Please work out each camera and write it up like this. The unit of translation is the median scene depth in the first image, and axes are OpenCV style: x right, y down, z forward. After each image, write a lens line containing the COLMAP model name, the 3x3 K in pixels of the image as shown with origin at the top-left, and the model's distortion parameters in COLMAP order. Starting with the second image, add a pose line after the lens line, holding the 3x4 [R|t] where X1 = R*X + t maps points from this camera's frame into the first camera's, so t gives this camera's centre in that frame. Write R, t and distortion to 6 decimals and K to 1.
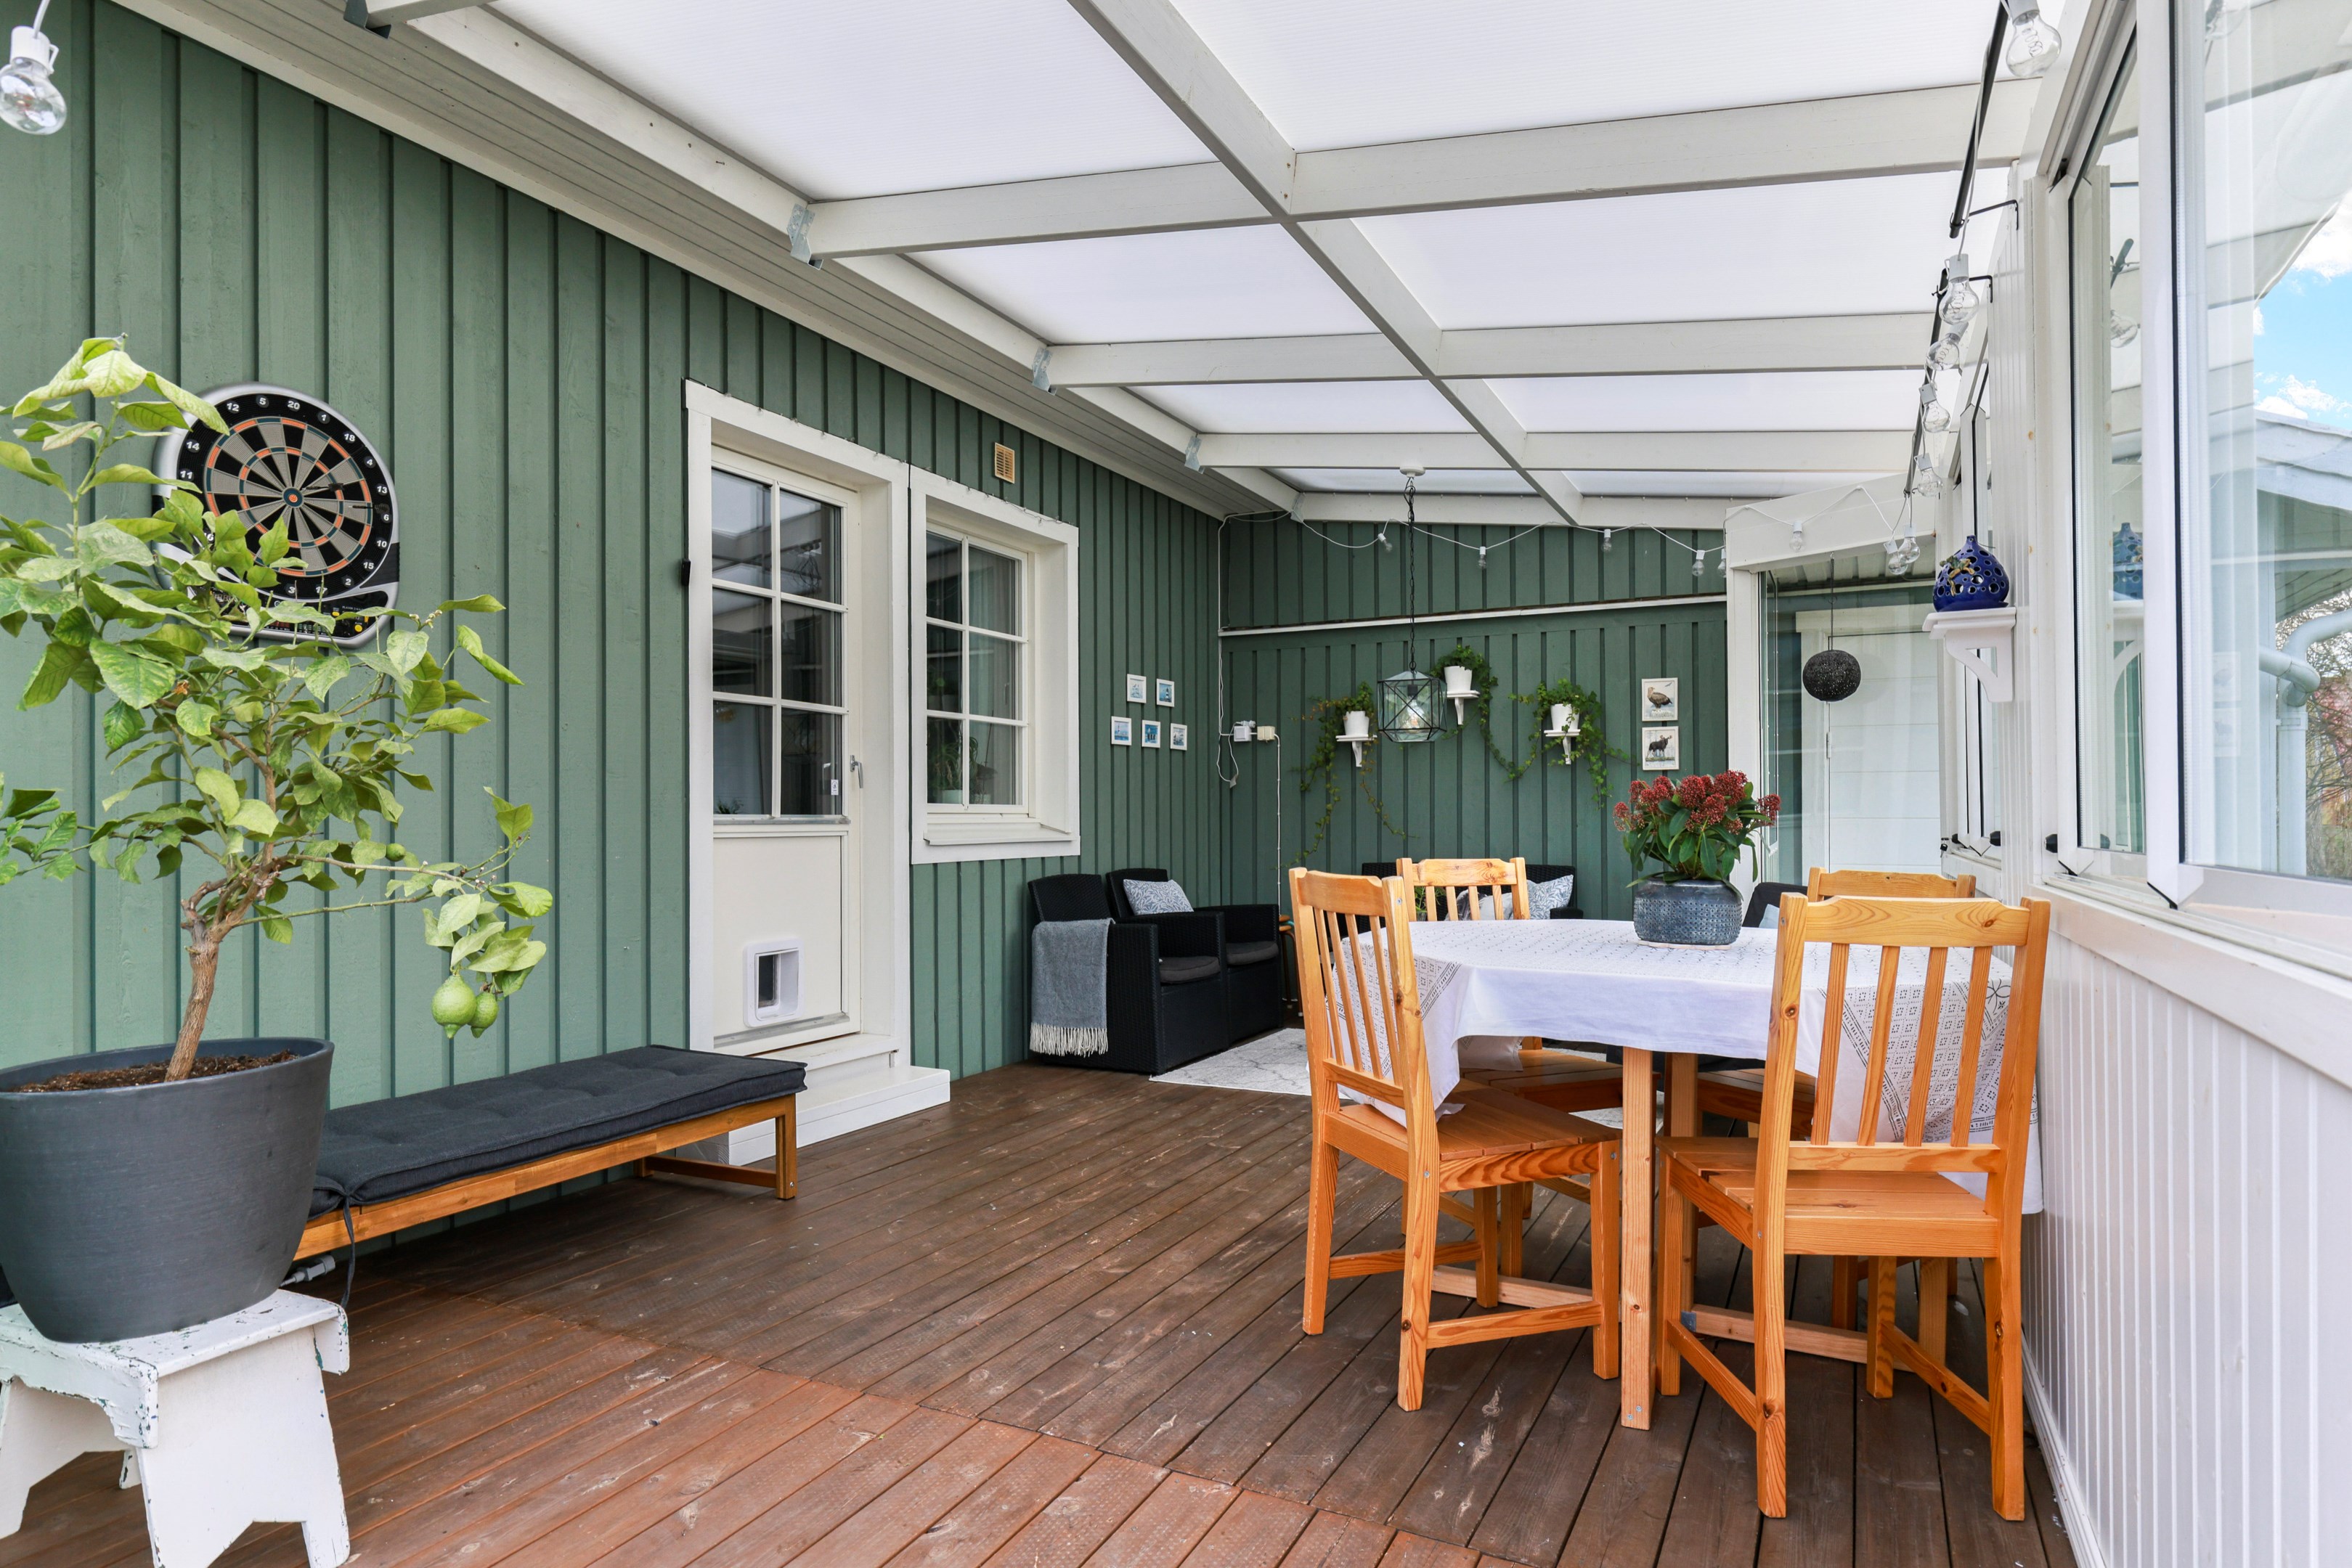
lens RADIAL K [[1378.2, 0, 1176.8], [0, 1378.2, 798.1], [0, 0, 1]] dist [-0.000740, -0.000132]
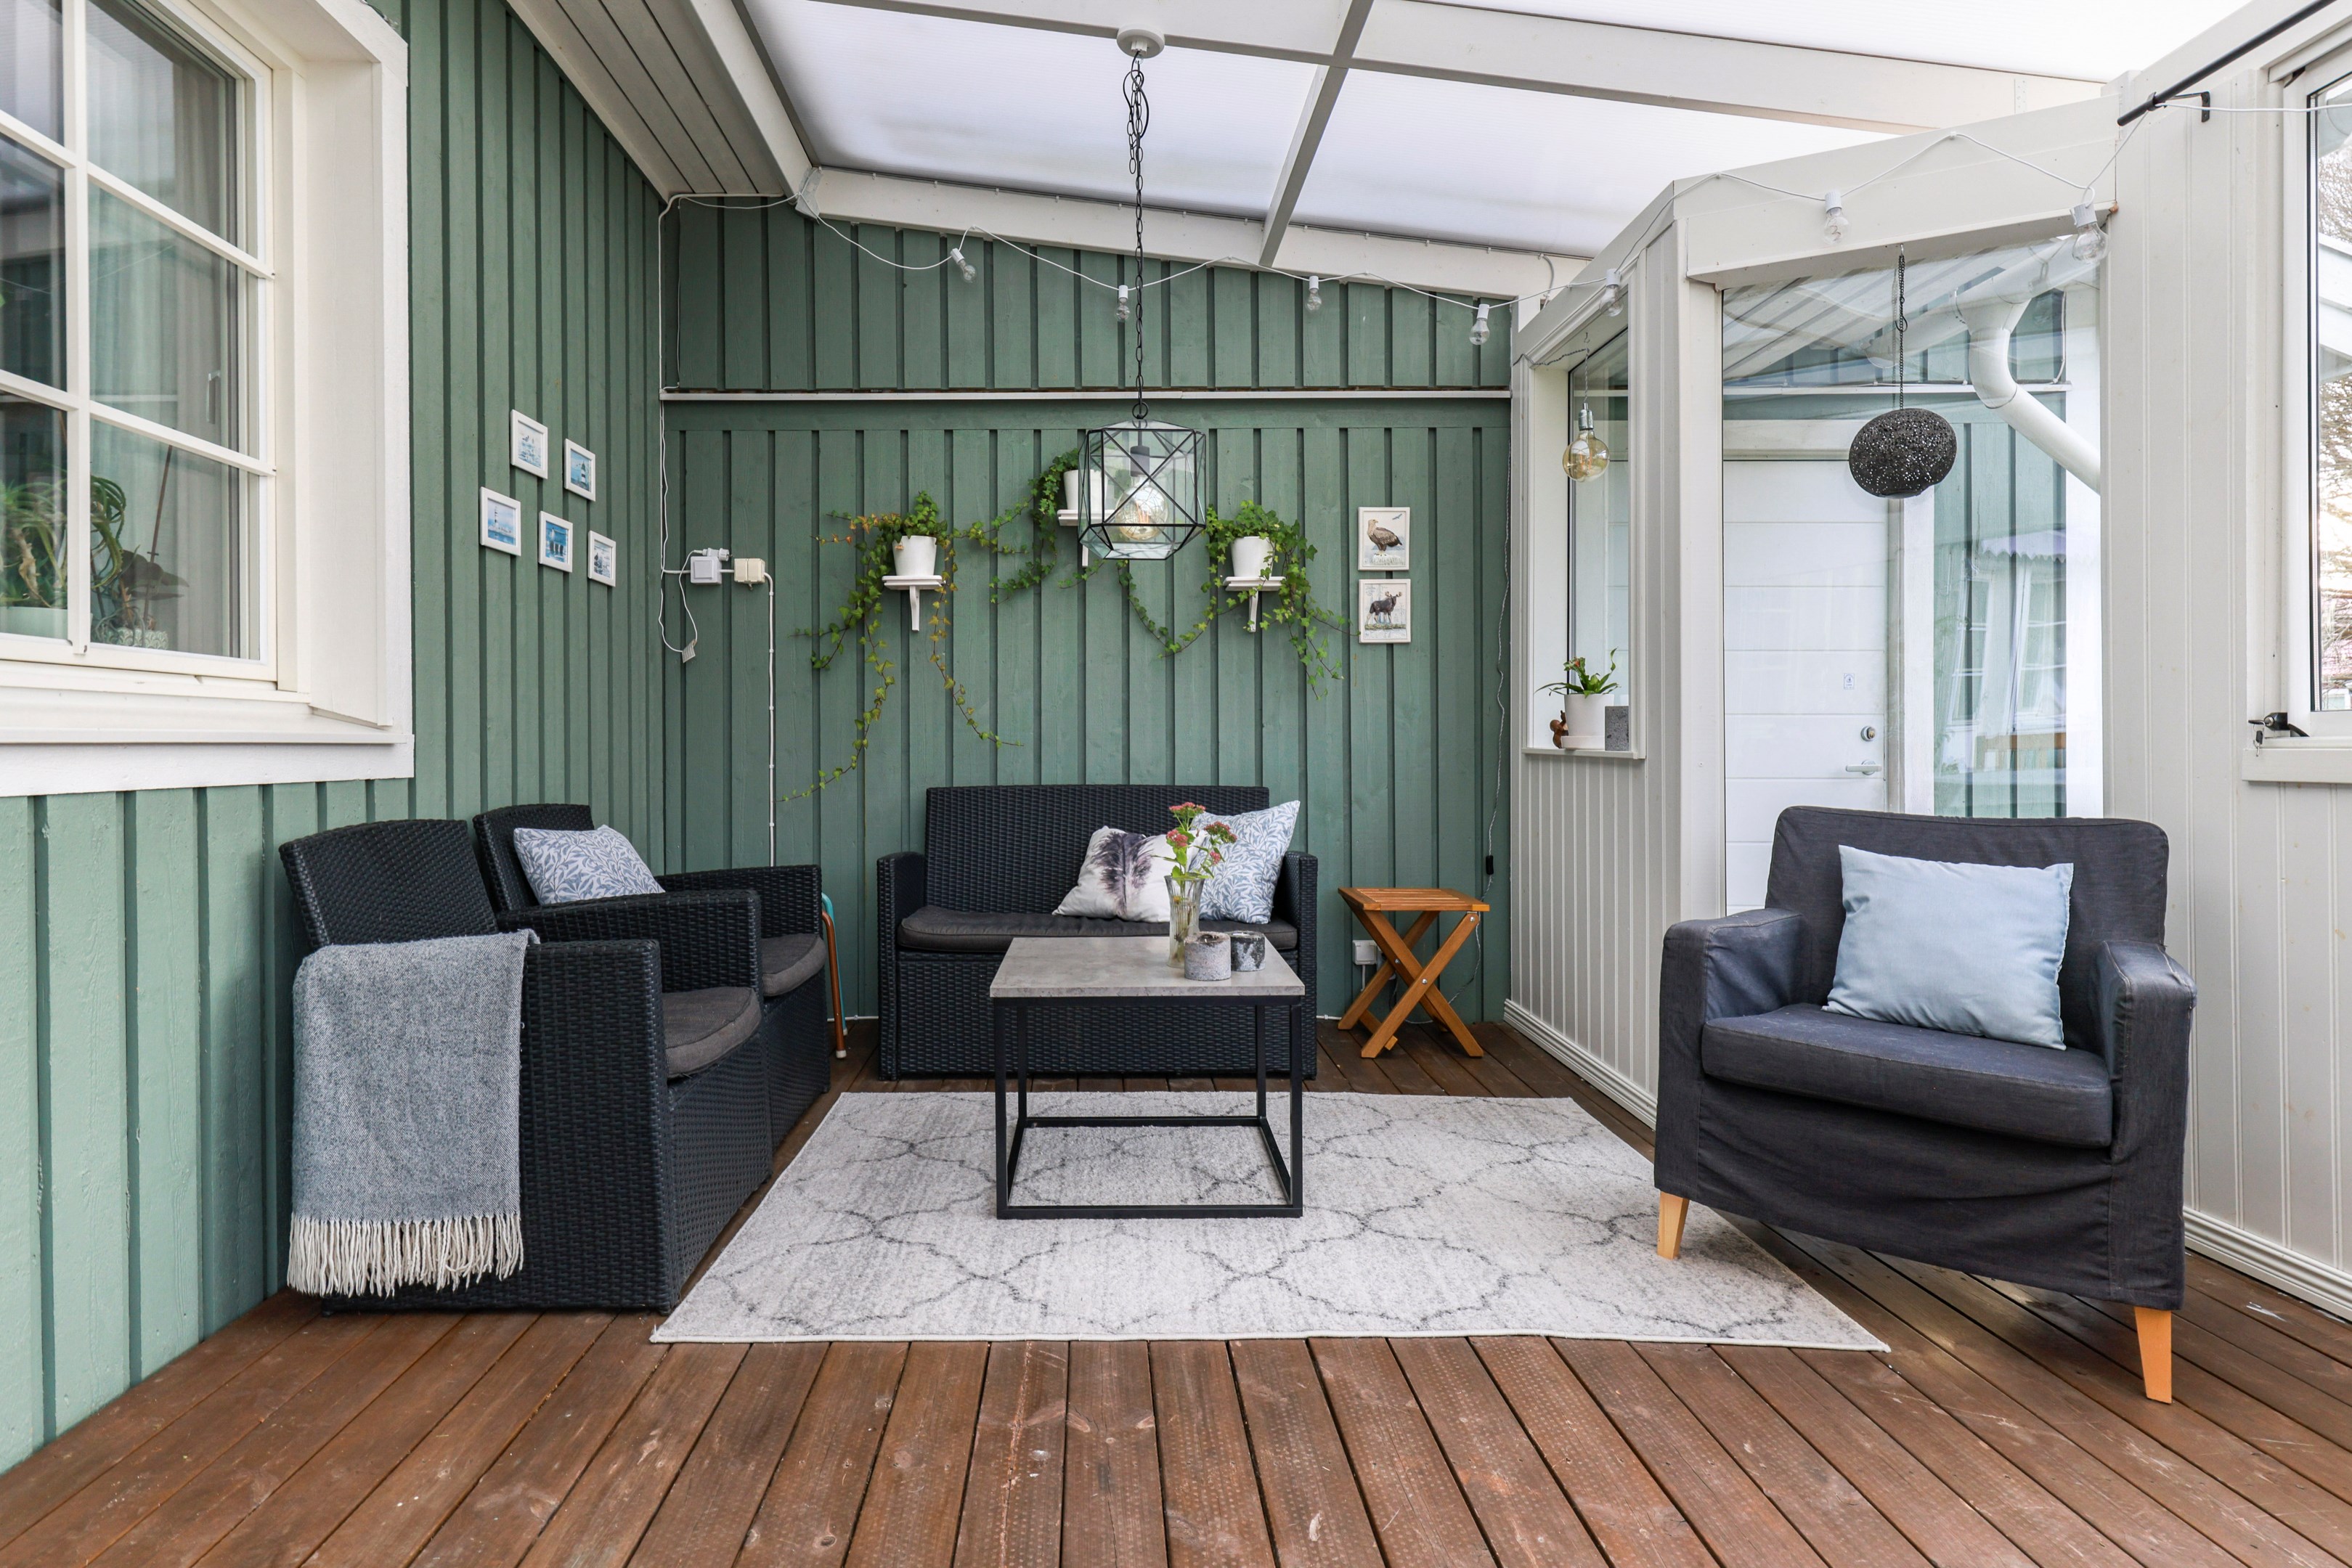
lens RADIAL K [[1342.5, 0, 1139.8], [0, 1342.5, 745.0], [0, 0, 1]] dist [0.006143, -0.000110]
pose [[0.888501, -0.000068, 0.458875, -0.056939], [-0.005213, 0.999934, 0.010241, 0.023301], [-0.458845, -0.011491, 0.888442, 0.470239]]
